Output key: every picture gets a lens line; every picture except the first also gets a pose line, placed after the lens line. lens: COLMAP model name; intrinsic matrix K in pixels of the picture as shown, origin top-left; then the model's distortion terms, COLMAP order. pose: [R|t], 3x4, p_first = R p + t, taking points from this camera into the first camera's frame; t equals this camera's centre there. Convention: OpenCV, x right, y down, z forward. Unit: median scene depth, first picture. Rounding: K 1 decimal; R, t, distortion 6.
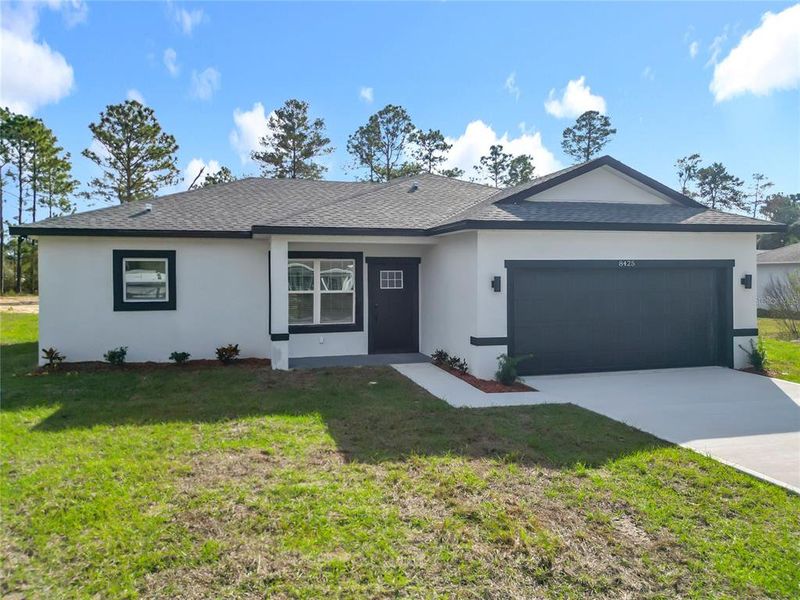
lens RADIAL K [[579.0, 0, 413.4], [0, 579.0, 297.4], [0, 0, 1]] dist [0.037171, -0.006663]
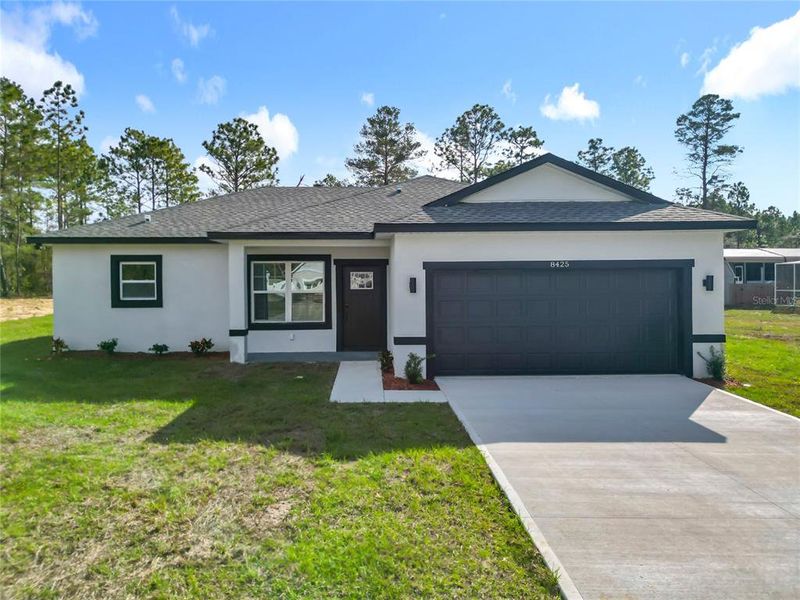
lens RADIAL K [[576.8, 0, 400.0], [0, 576.8, 300.0], [0, 0, 1]] dist [0.068347, -0.082890]
pose [[0.973233, 0.008126, -0.229676, 0.070866], [-0.007288, 0.999963, 0.004496, -0.000269], [0.229704, -0.002702, 0.973257, 0.000121]]
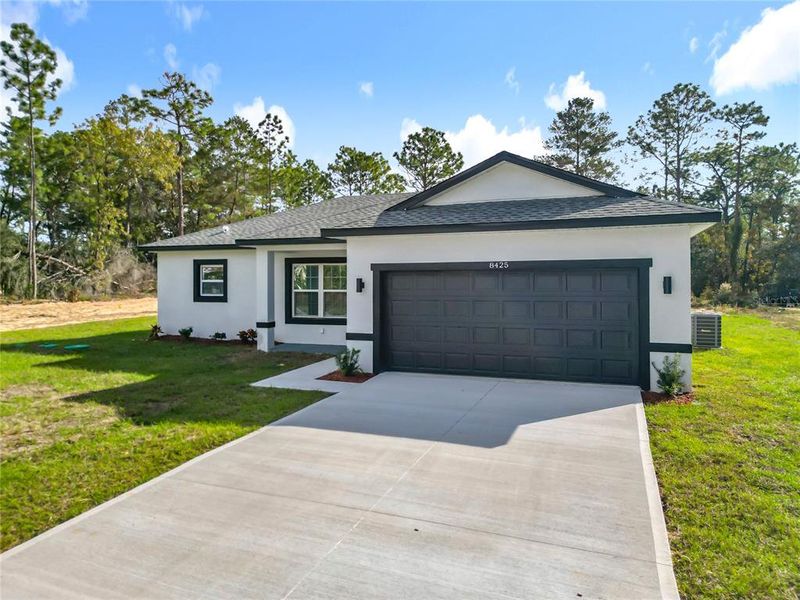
lens RADIAL K [[576.8, 0, 400.0], [0, 576.8, 300.0], [0, 0, 1]] dist [0.068347, -0.082890]
pose [[0.807348, 0.023209, -0.589619, 0.170568], [-0.021139, 0.999722, 0.010408, -0.001588], [0.589696, 0.004061, 0.807615, 0.030520]]
